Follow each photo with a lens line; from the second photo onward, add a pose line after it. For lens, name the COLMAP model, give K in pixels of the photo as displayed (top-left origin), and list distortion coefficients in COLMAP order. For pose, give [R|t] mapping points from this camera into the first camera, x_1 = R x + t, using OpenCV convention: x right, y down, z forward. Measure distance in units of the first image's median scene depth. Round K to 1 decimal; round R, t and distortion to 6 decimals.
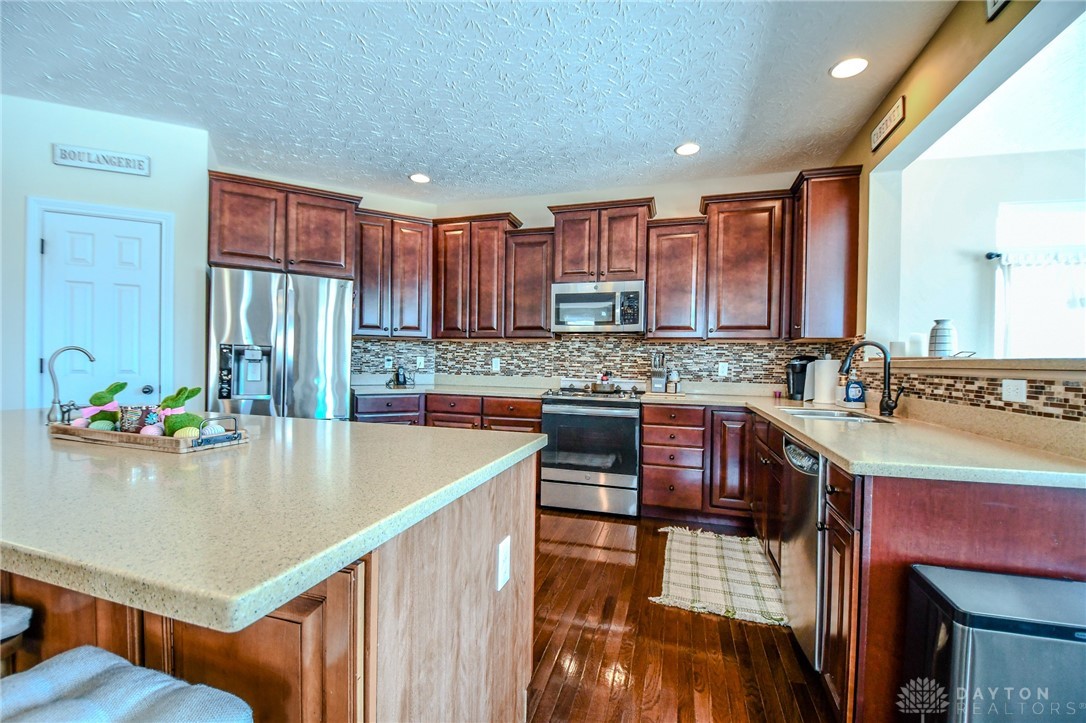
lens RADIAL K [[477.0, 0, 529.0], [0, 477.0, 369.1], [0, 0, 1]] dist [0.019412, -0.024191]
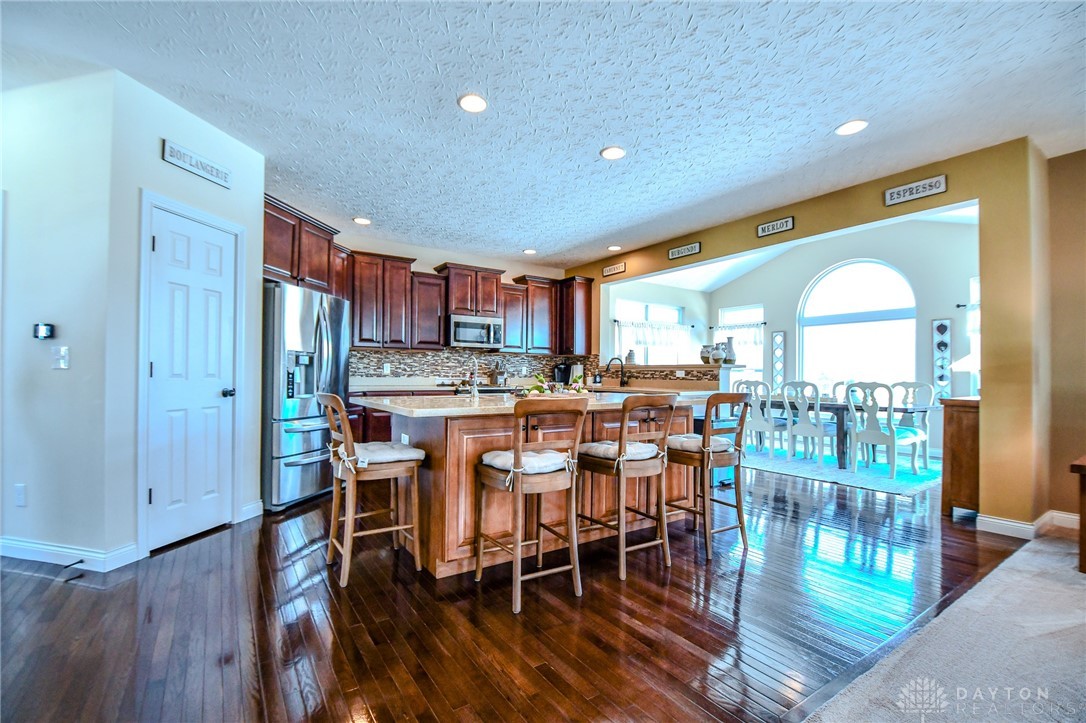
lens RADIAL K [[472.3, 0, 526.0], [0, 472.3, 368.8], [0, 0, 1]] dist [0.015709, -0.020547]
pose [[0.636318, -0.004428, 0.771414, -0.983671], [0.014927, 0.999867, -0.006574, 0.006527], [-0.771282, 0.015698, 0.636300, -0.134116]]
